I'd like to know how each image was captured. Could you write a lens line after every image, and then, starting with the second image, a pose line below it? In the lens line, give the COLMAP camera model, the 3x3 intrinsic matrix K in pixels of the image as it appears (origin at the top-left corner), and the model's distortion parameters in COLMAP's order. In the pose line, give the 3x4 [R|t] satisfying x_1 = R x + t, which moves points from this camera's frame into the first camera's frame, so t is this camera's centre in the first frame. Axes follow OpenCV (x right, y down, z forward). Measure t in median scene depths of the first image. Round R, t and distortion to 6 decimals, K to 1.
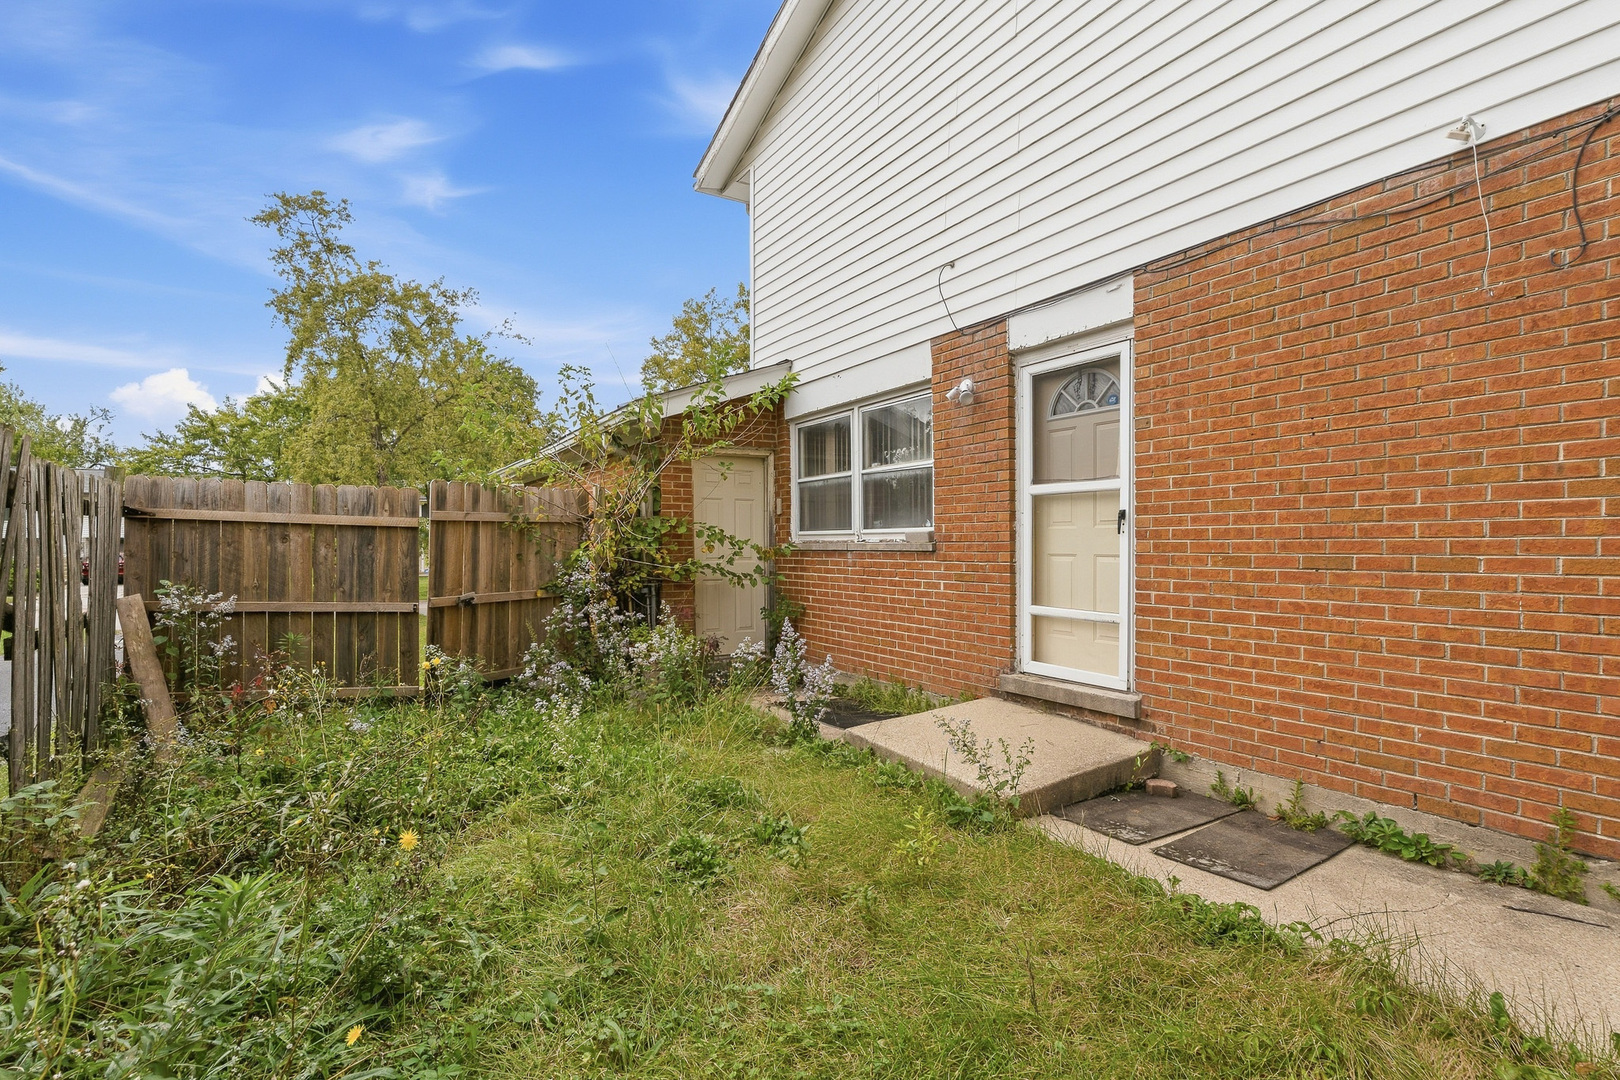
lens RADIAL K [[742.3, 0, 807.8], [0, 742.3, 546.6], [0, 0, 1]] dist [0.003229, 0.000758]
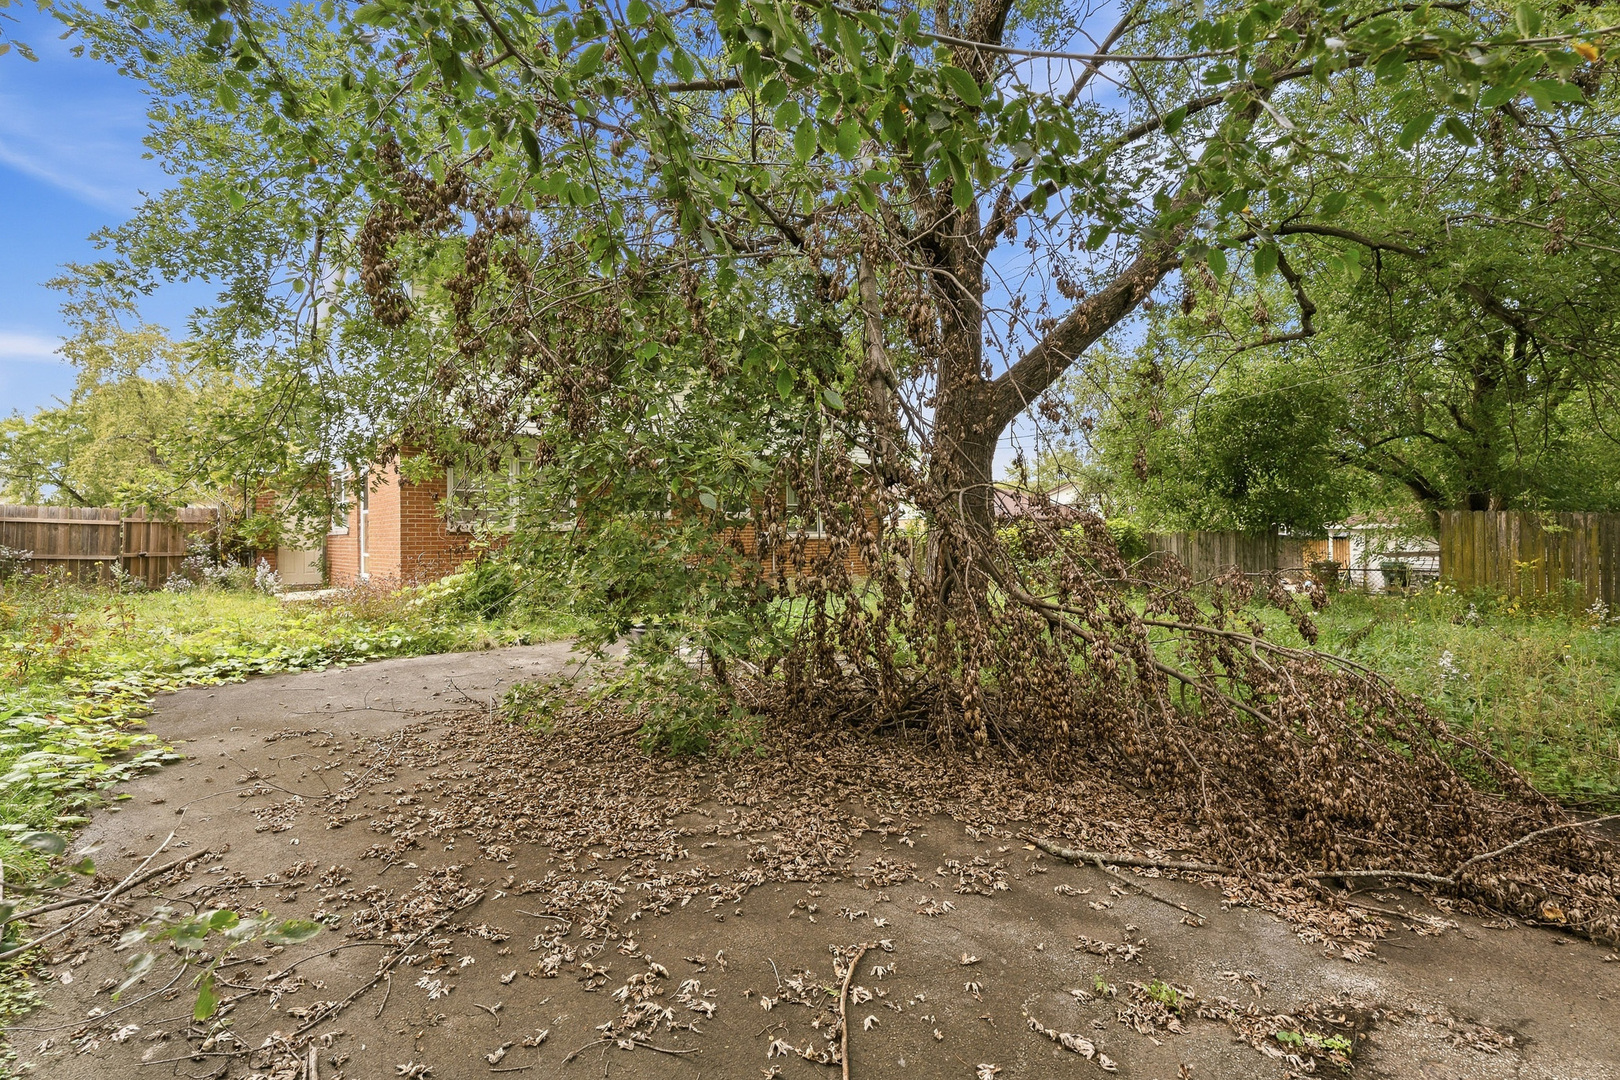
lens RADIAL K [[742.3, 0, 812.8], [0, 742.3, 530.2], [0, 0, 1]] dist [0.003229, 0.000758]
pose [[0.986594, 0.004223, 0.163137, 1.213519], [-0.000884, 0.999789, -0.020535, 0.036697], [-0.163189, 0.020116, 0.986390, -1.637145]]
